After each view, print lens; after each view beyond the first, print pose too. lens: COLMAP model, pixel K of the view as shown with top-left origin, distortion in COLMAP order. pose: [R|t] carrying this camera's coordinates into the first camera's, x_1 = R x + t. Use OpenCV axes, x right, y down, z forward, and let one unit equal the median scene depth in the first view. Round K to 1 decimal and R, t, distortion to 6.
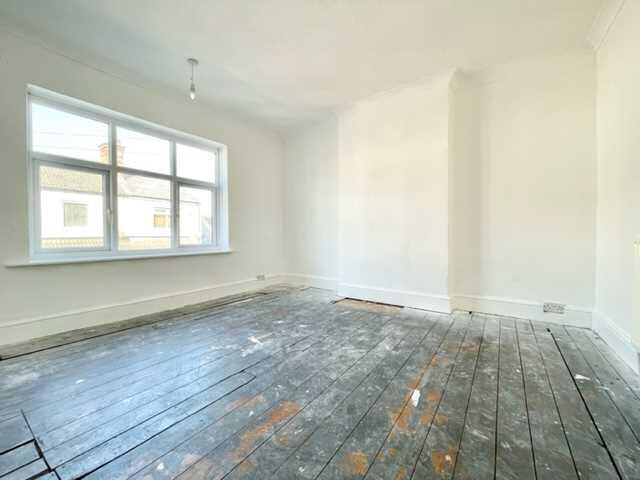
lens RADIAL K [[257.9, 0, 321.0], [0, 257.9, 238.3], [0, 0, 1]] dist [-0.004004, 0.000345]
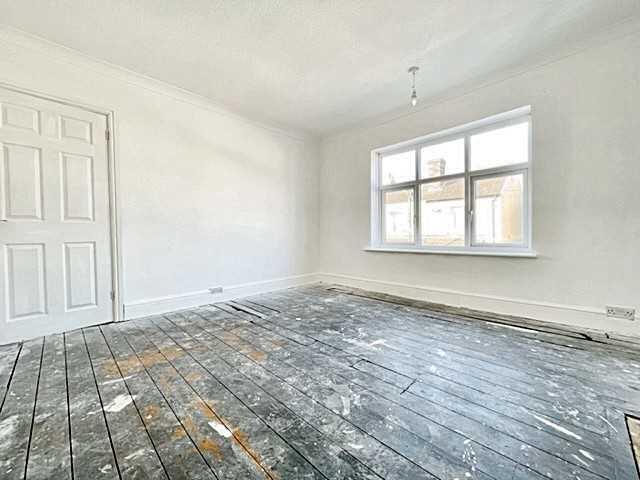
lens RADIAL K [[257.9, 0, 320.2], [0, 257.9, 238.6], [0, 0, 1]] dist [-0.004004, 0.000345]
pose [[-0.162690, 0.020806, -0.986458, 0.780479], [-0.000114, 0.999777, 0.021105, -0.018884], [0.986677, 0.003546, -0.162652, 1.001850]]
